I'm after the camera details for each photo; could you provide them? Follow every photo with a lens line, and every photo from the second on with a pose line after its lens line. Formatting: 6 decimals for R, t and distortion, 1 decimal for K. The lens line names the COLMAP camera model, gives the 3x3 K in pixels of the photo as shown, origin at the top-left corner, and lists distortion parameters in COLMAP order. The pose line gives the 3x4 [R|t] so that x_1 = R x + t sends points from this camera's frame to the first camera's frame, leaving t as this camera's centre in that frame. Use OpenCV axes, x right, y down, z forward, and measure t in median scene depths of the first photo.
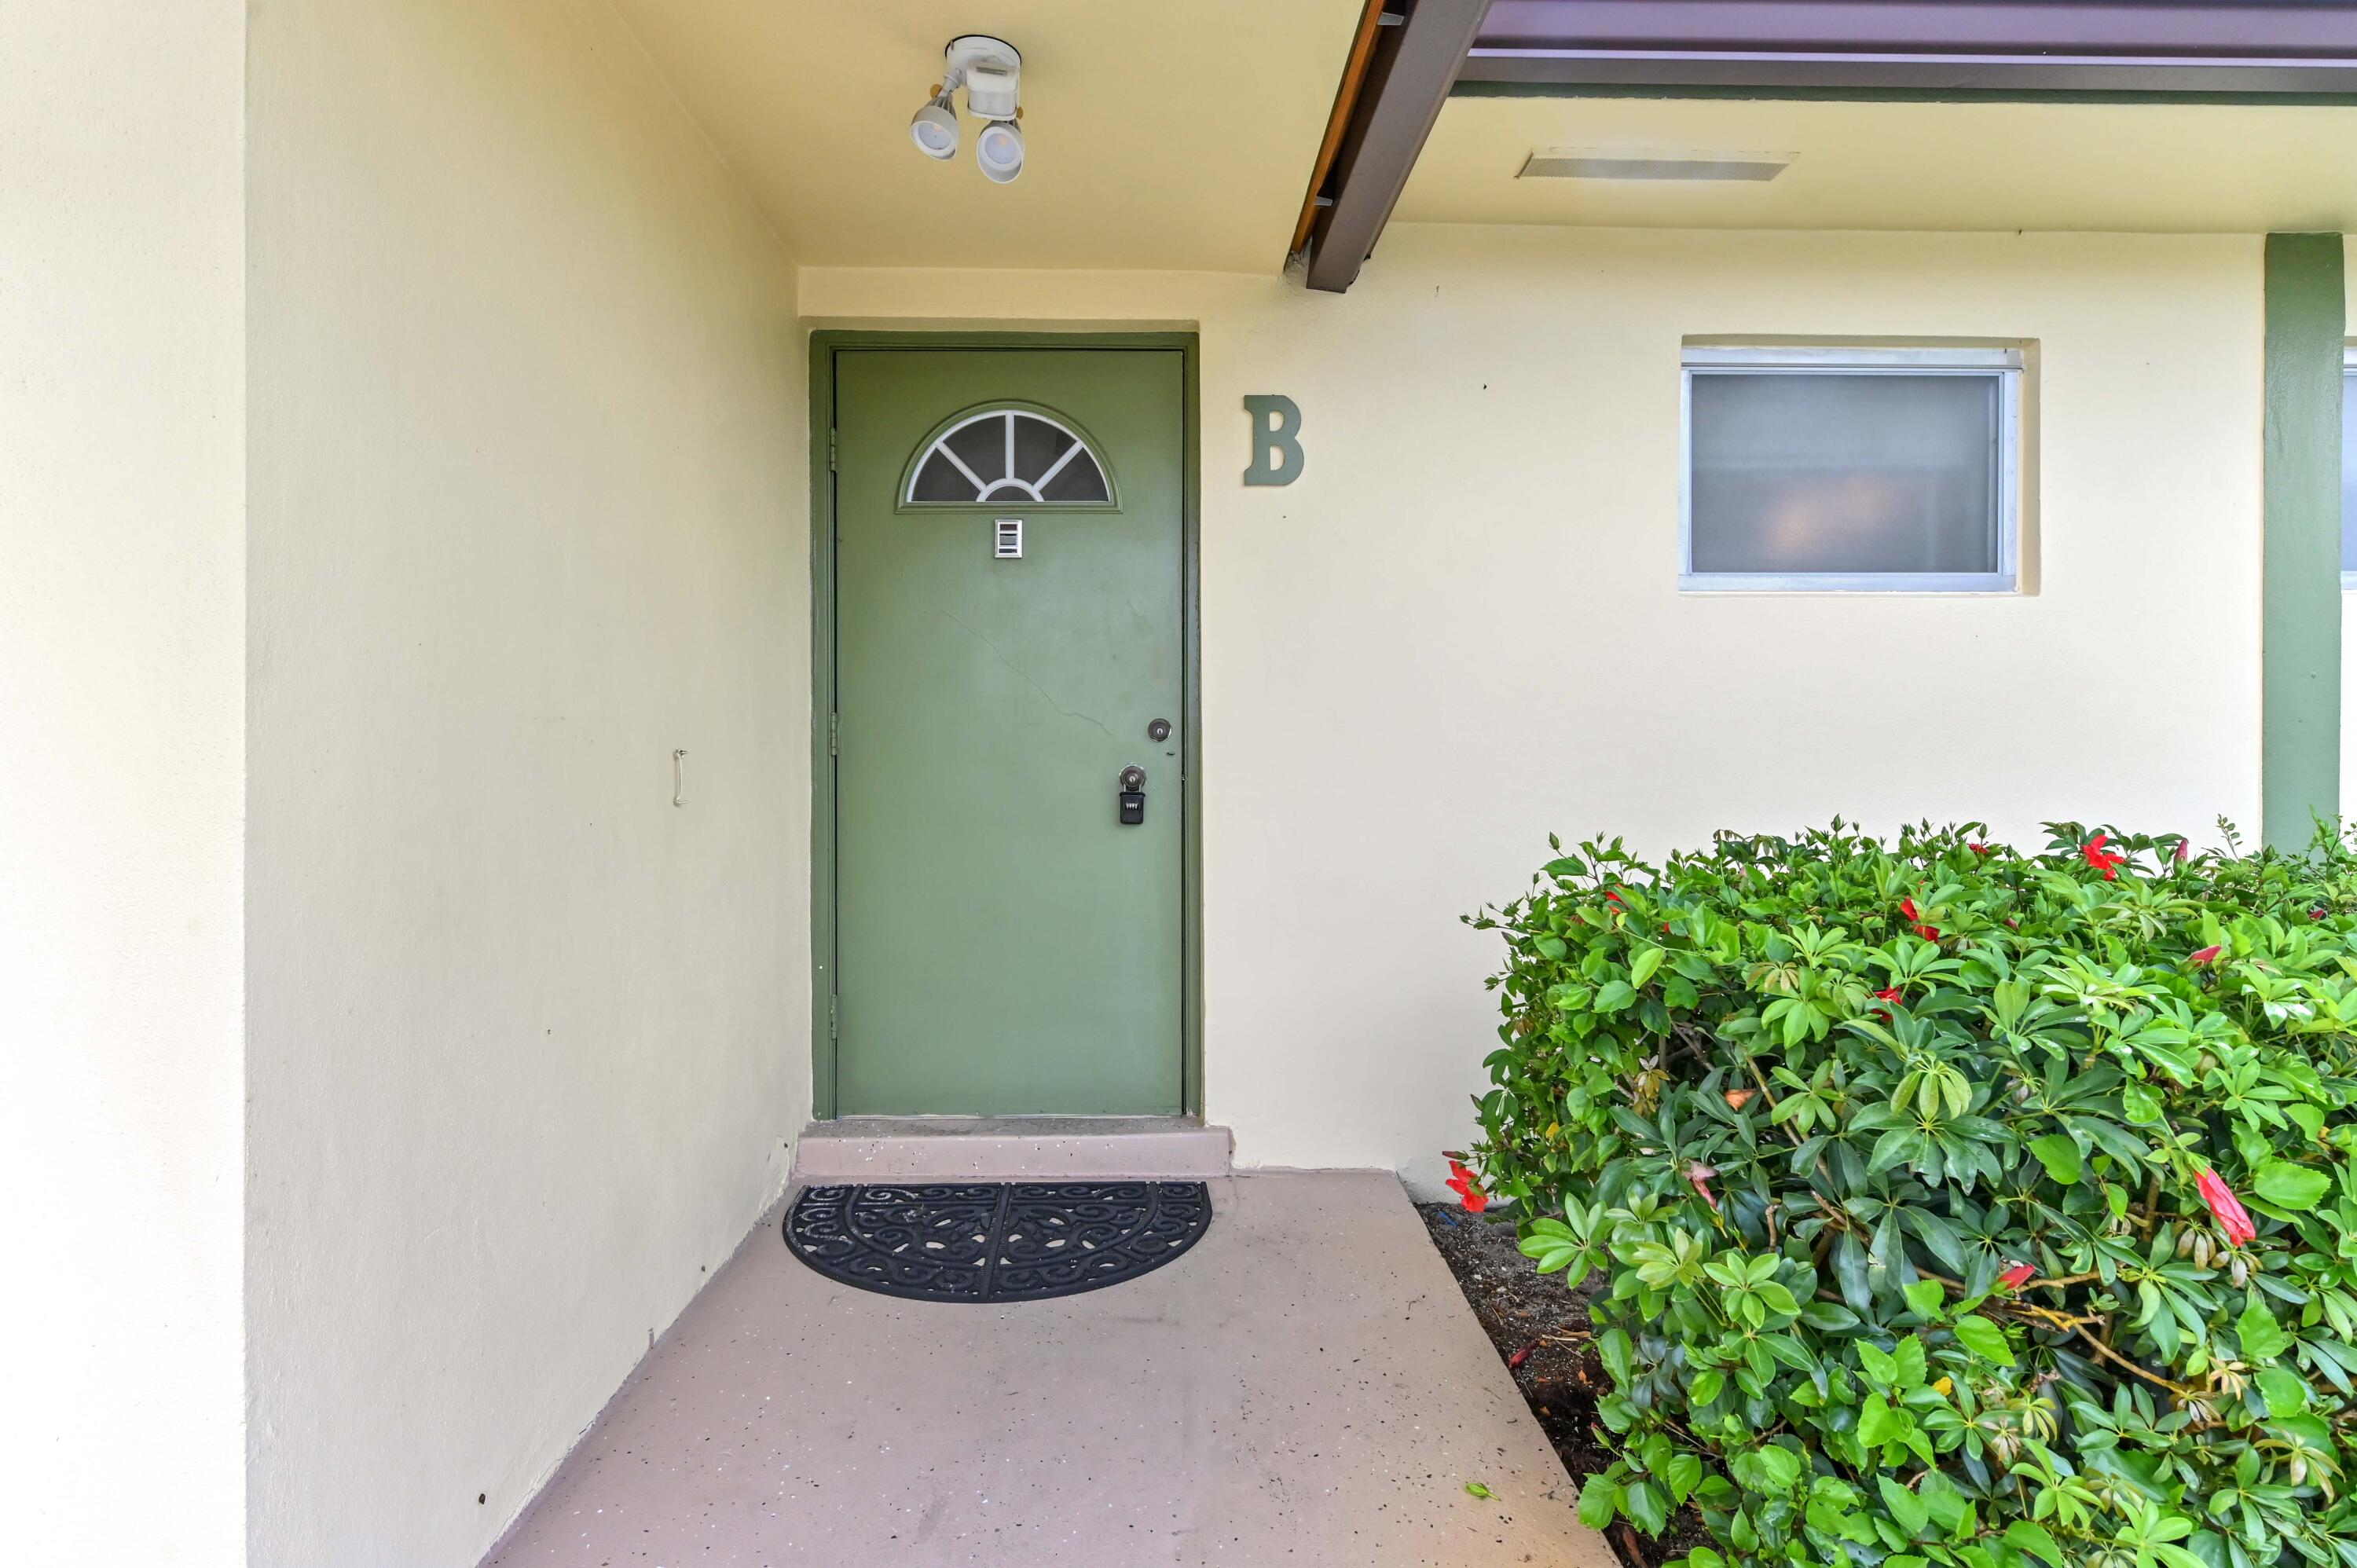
lens RADIAL K [[1205.4, 0, 1183.8], [0, 1205.4, 776.7], [0, 0, 1]] dist [0.002632, 0.000118]
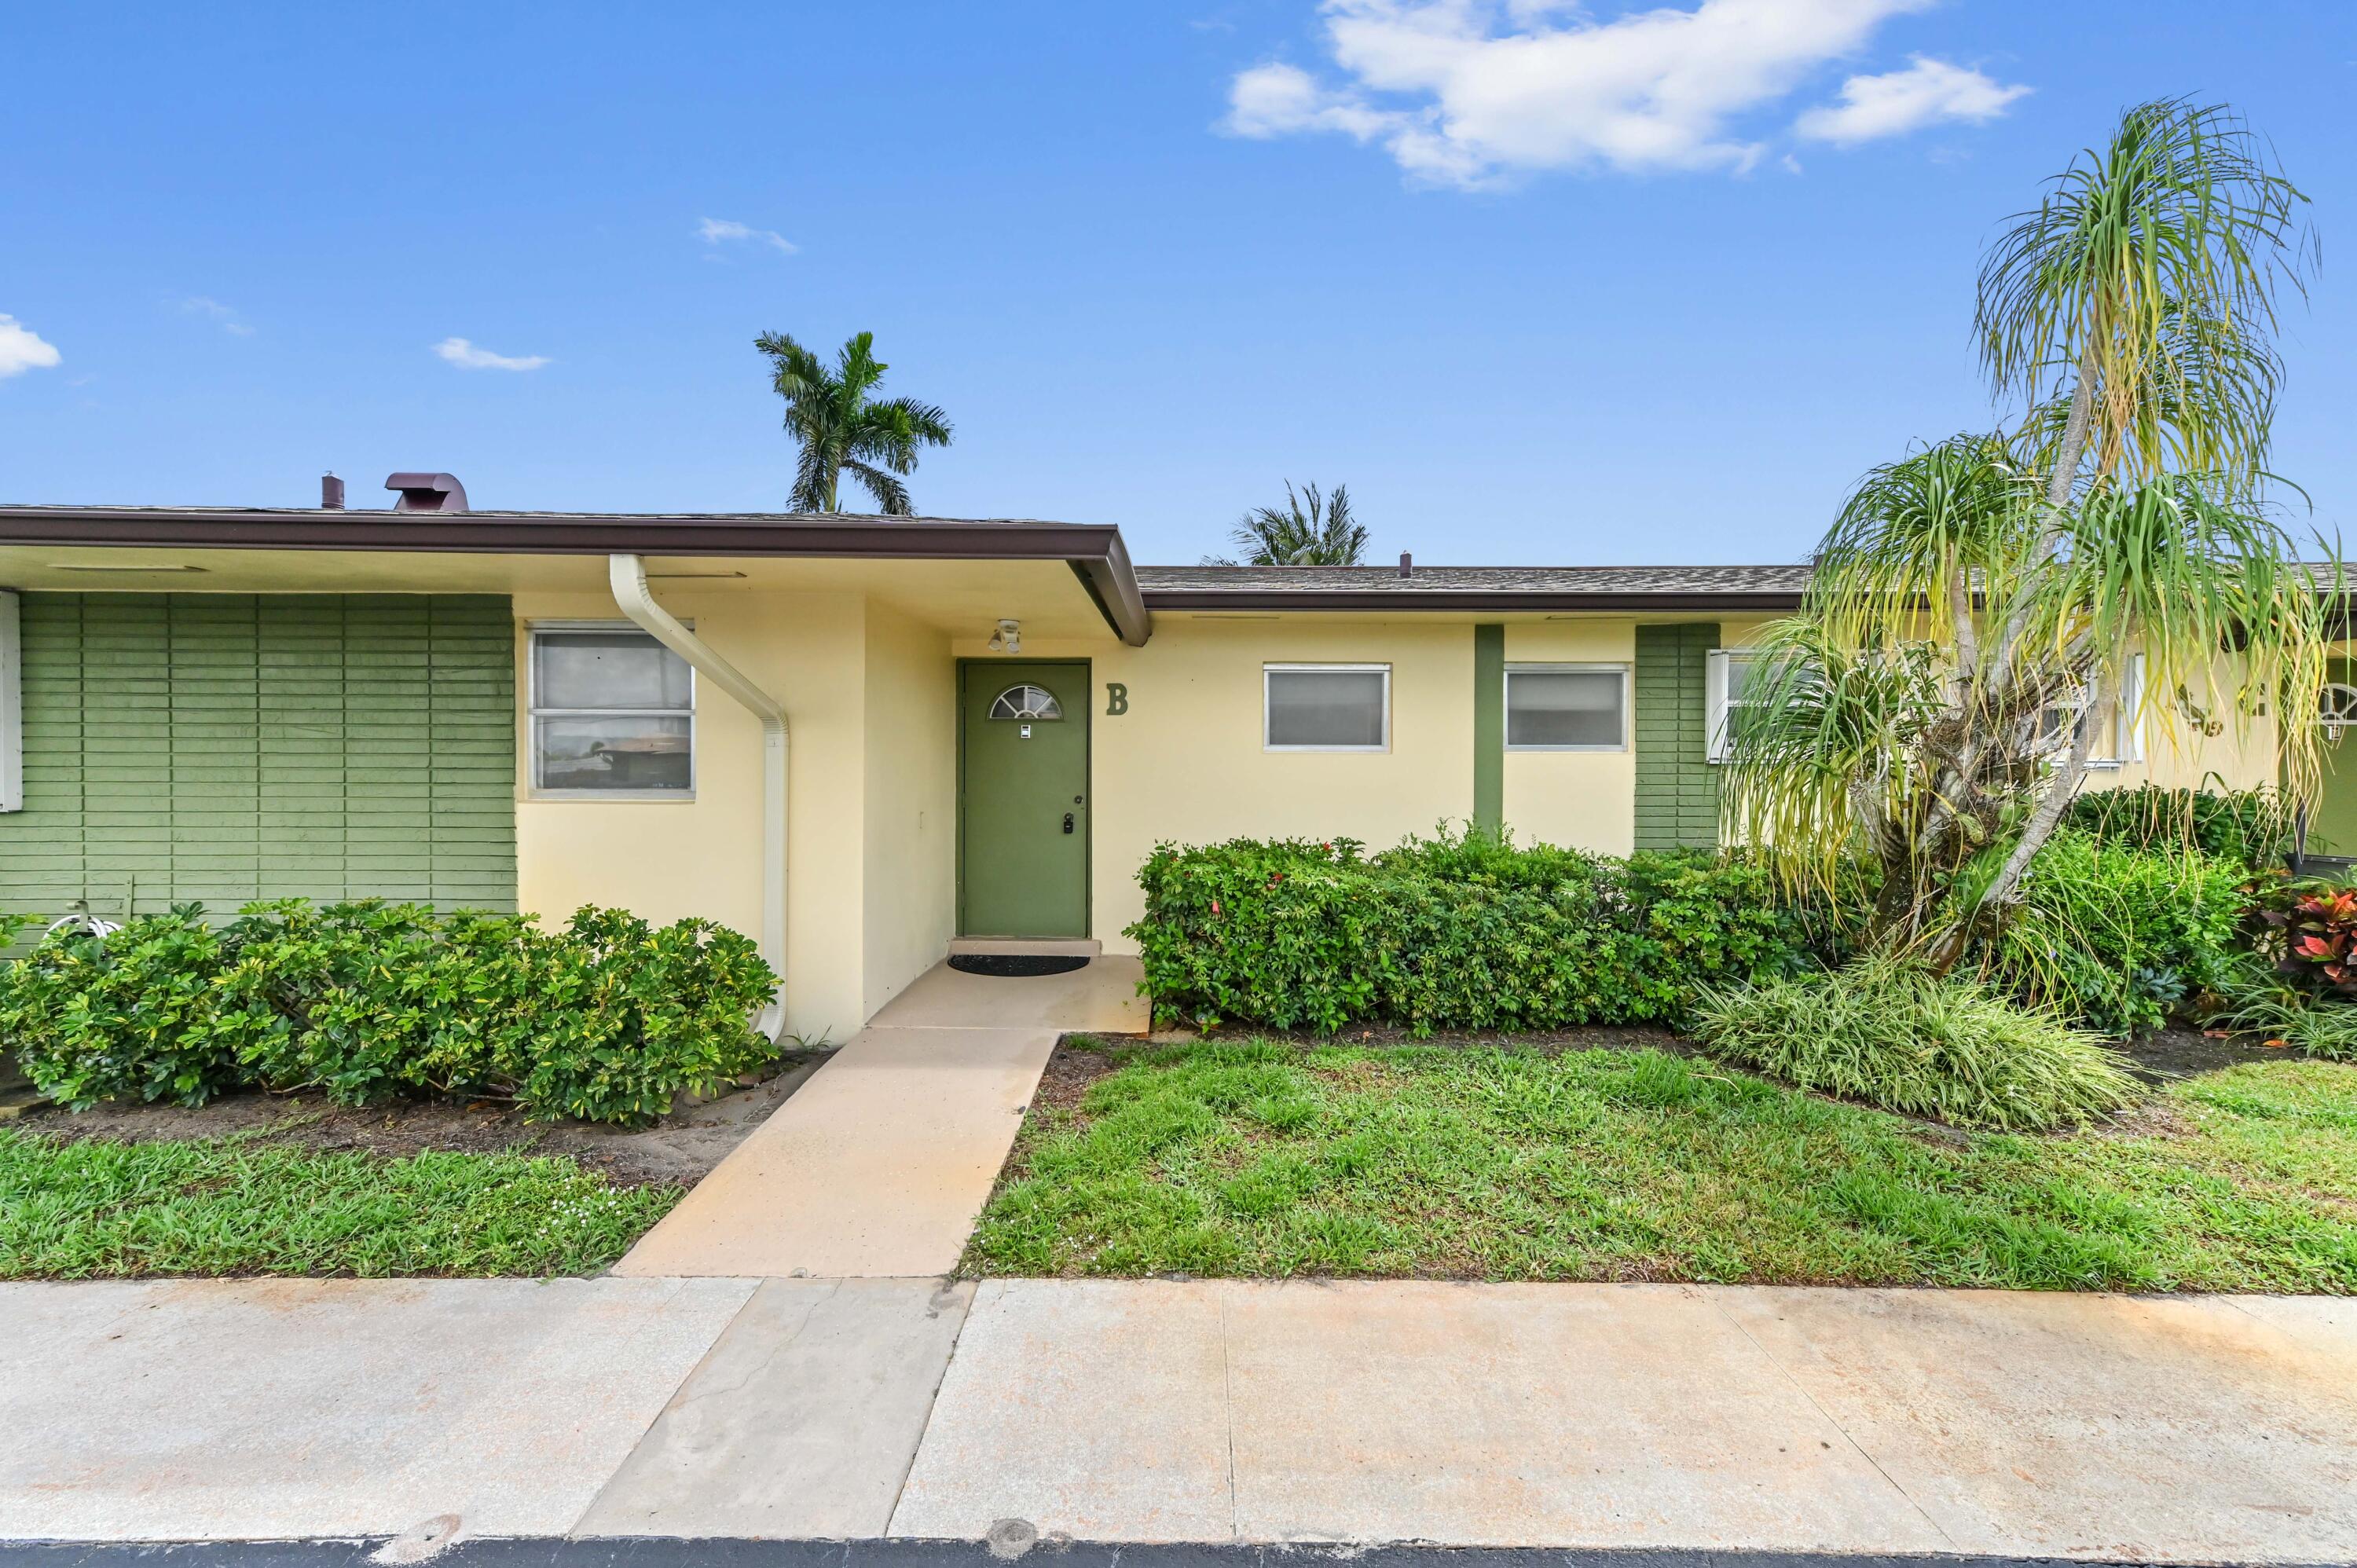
lens RADIAL K [[928.8, 0, 1170.0], [0, 928.8, 788.7], [0, 0, 1]] dist [0.008137, -0.000318]
pose [[0.998990, 0.007426, -0.044305, 0.294138], [-0.007364, 0.999972, 0.001554, -0.069977], [0.044315, -0.001226, 0.999017, -1.178490]]
